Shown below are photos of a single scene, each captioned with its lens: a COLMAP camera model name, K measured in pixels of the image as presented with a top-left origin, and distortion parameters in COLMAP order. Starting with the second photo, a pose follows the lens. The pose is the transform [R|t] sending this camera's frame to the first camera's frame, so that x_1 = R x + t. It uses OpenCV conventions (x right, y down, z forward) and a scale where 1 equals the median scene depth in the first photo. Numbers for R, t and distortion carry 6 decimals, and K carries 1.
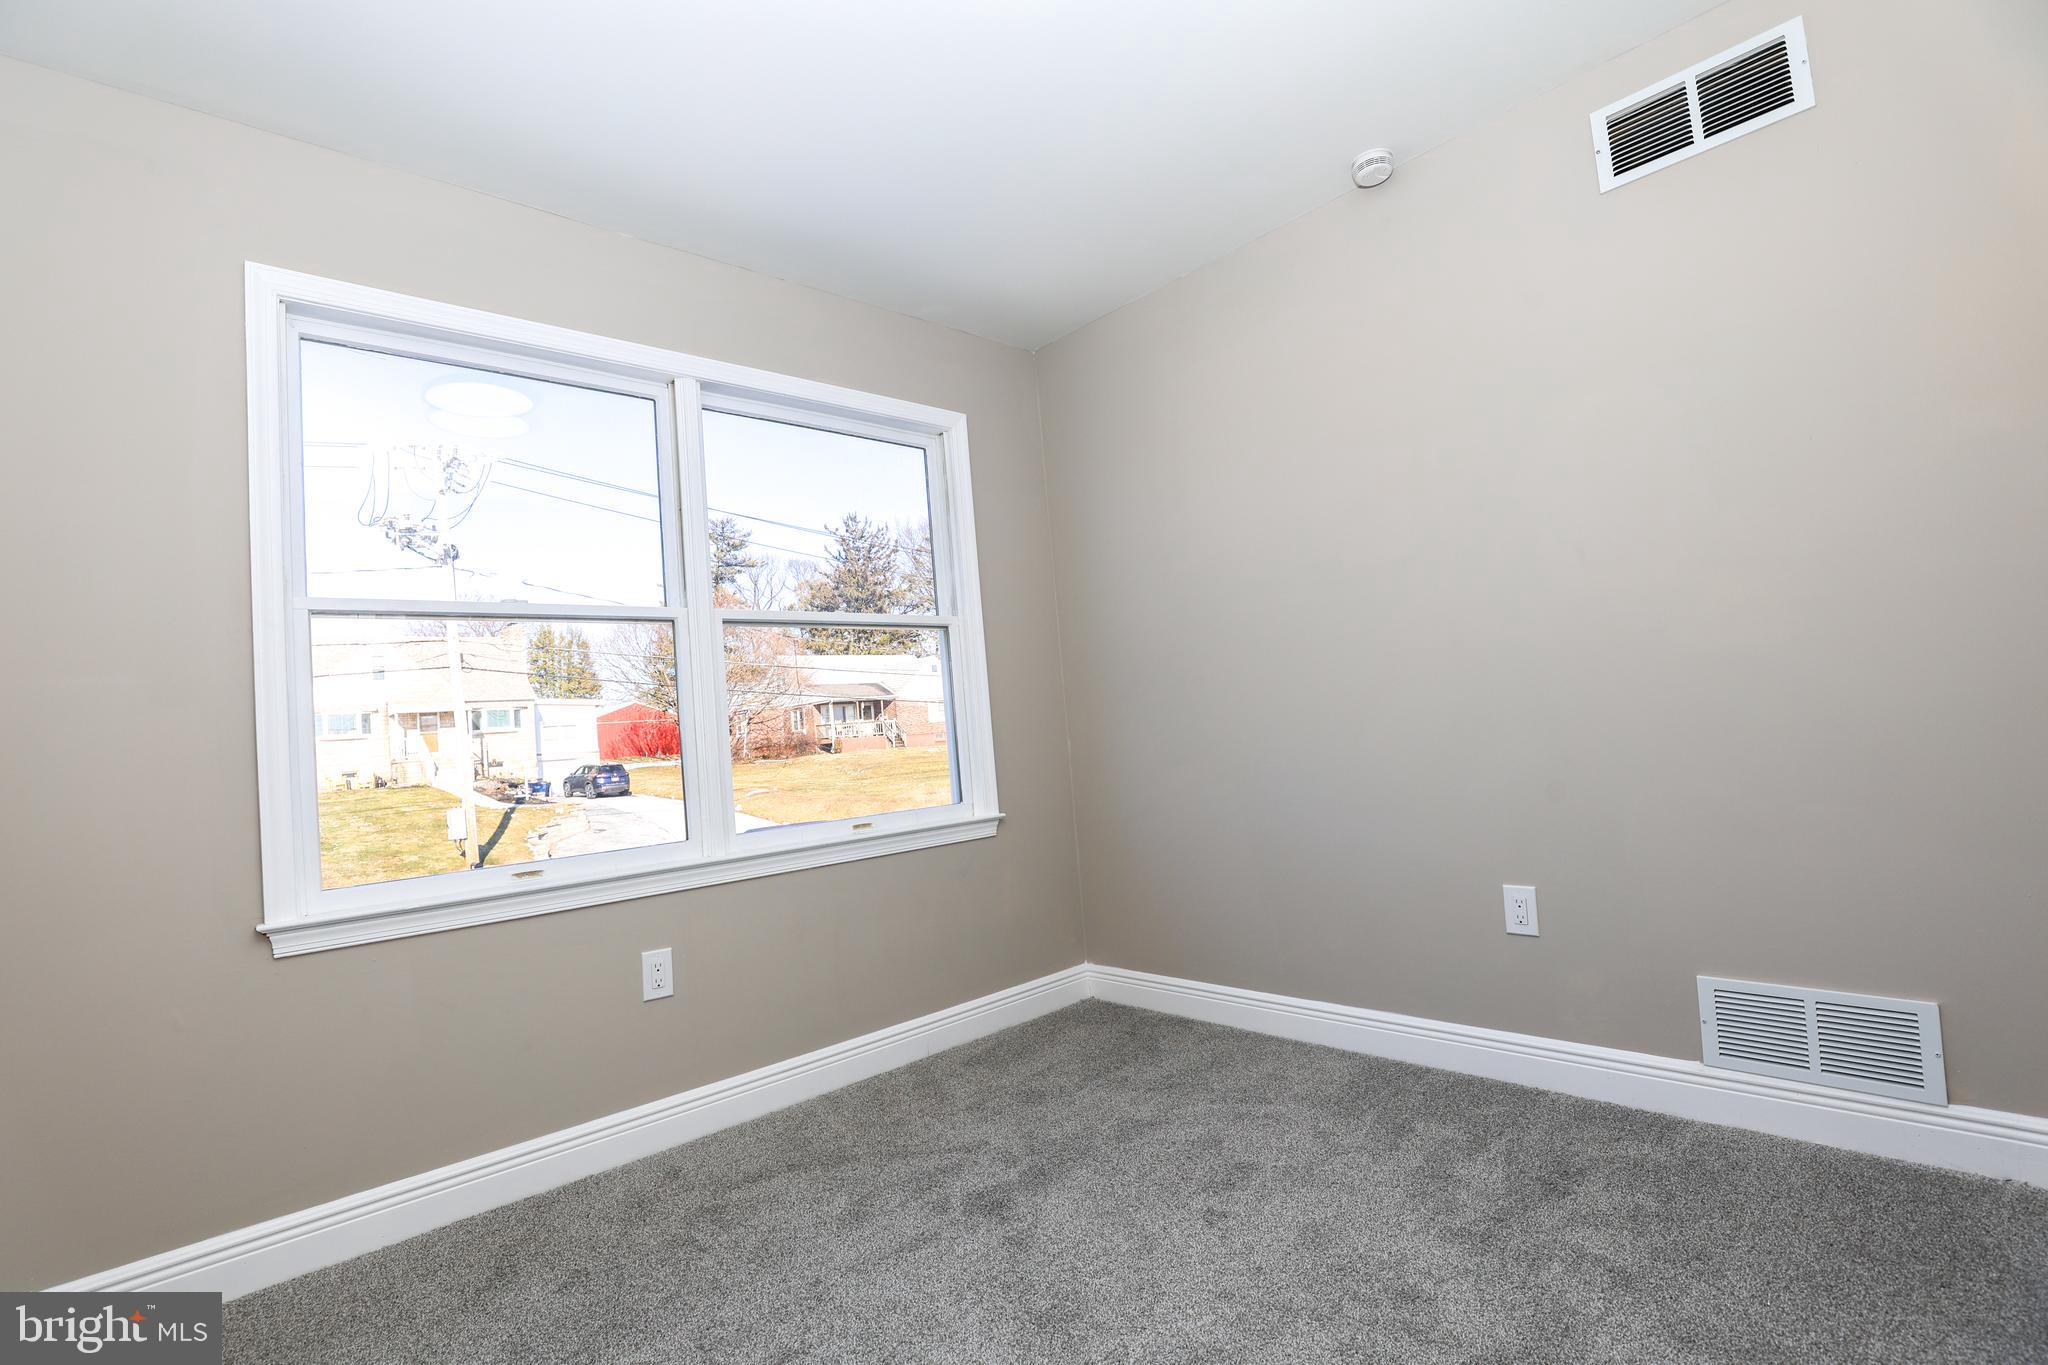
lens RADIAL K [[931.6, 0, 1024.0], [0, 931.6, 682.5], [0, 0, 1]] dist [-0.036409, -0.000025]
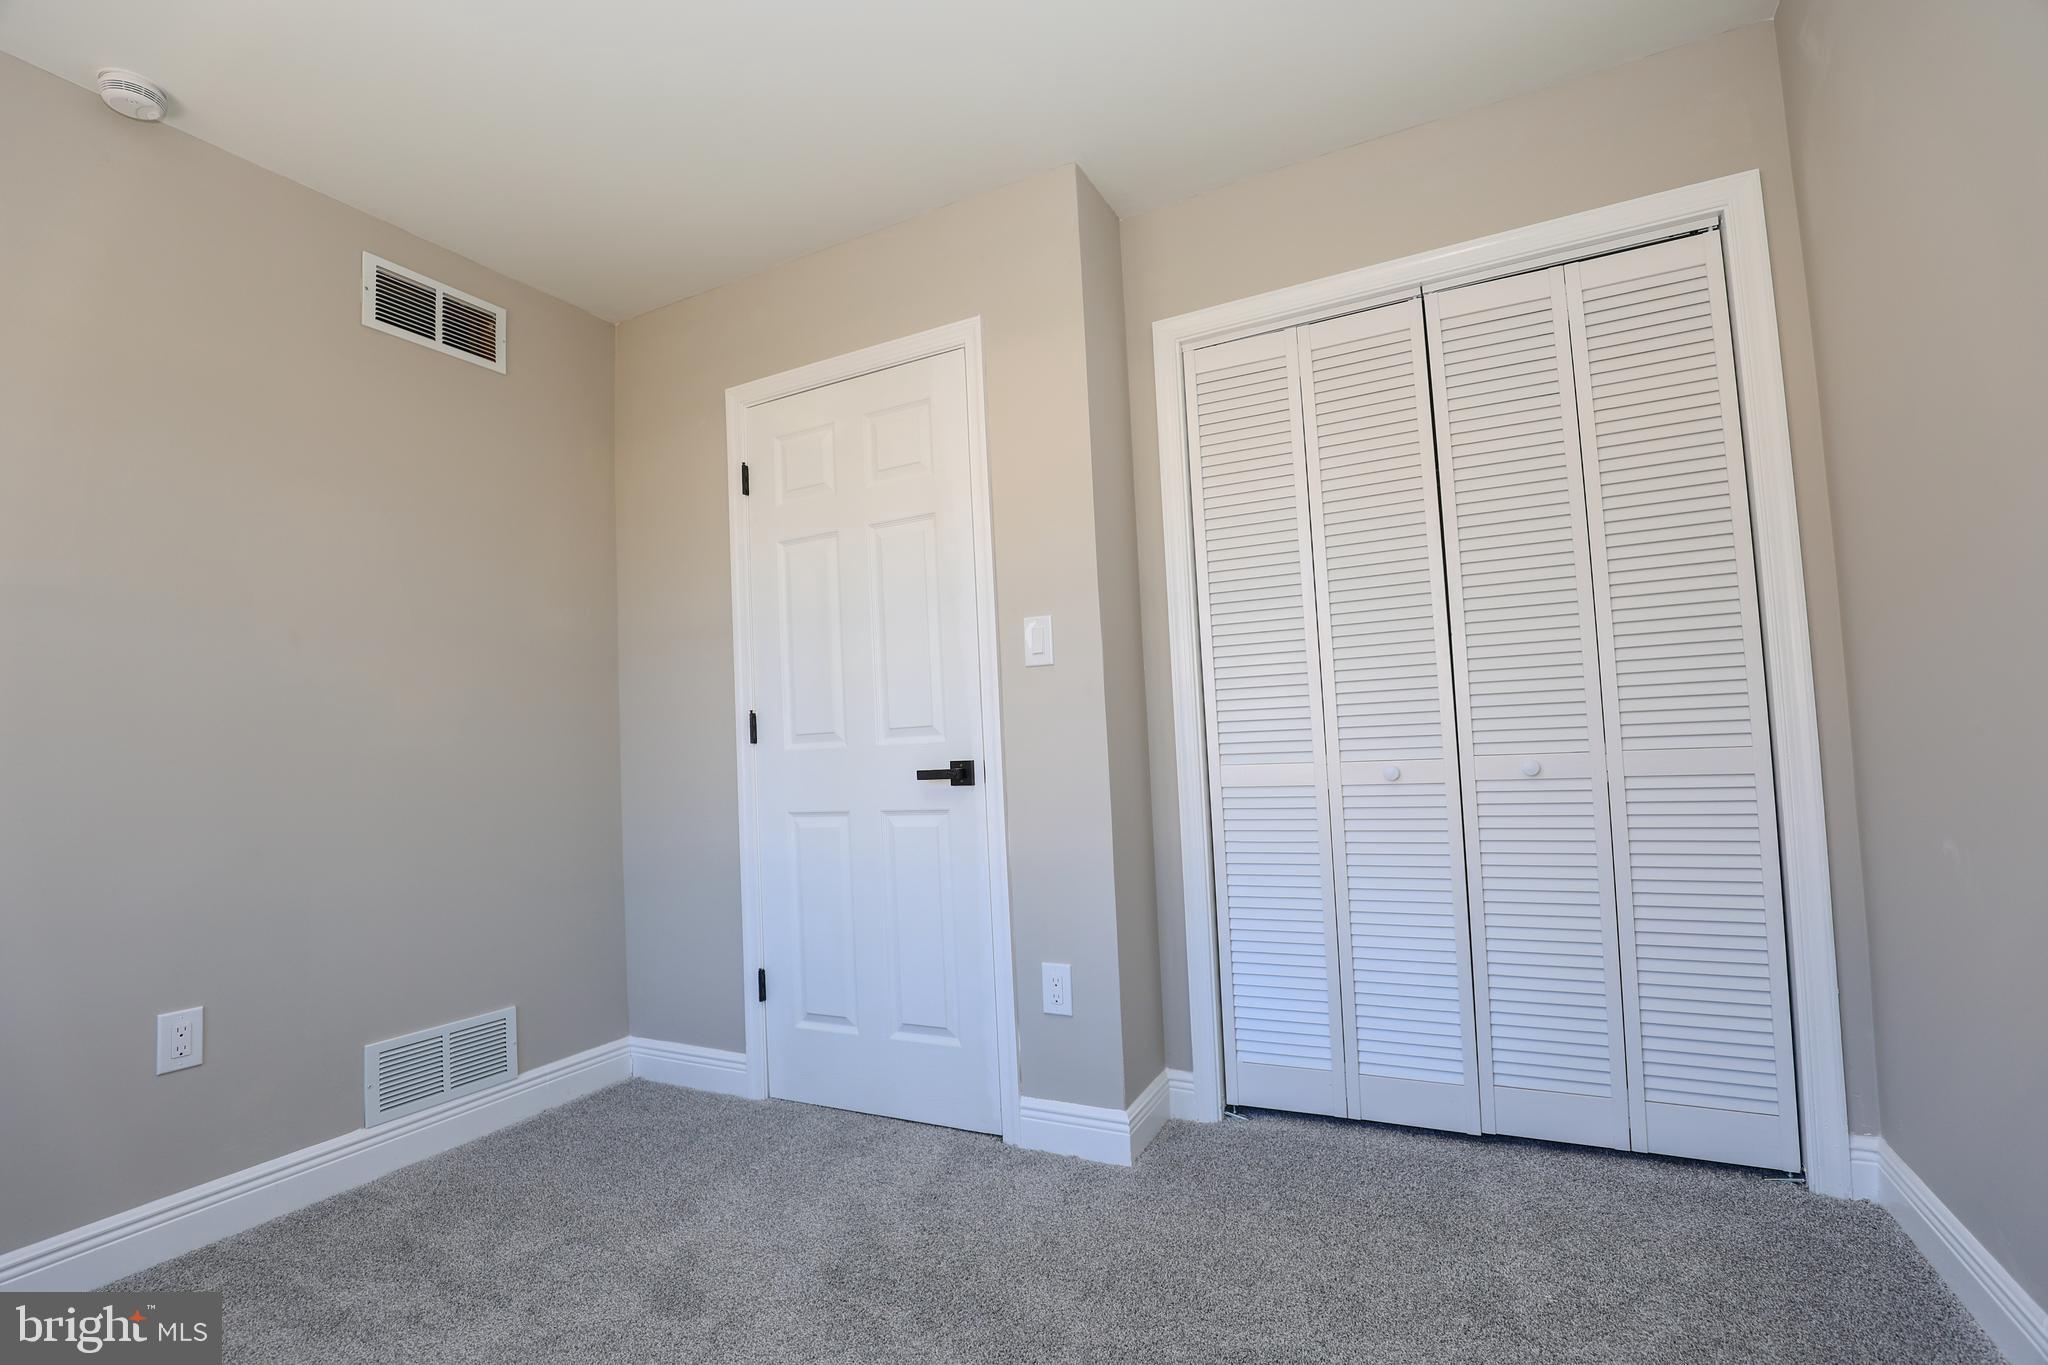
lens RADIAL K [[931.6, 0, 1024.0], [0, 931.6, 682.5], [0, 0, 1]] dist [-0.036409, -0.000025]
pose [[-0.342917, 0.153123, 0.926802, -0.668771], [0.021567, 0.987648, -0.155196, 0.083600], [-0.939118, -0.033231, -0.341983, 0.699363]]
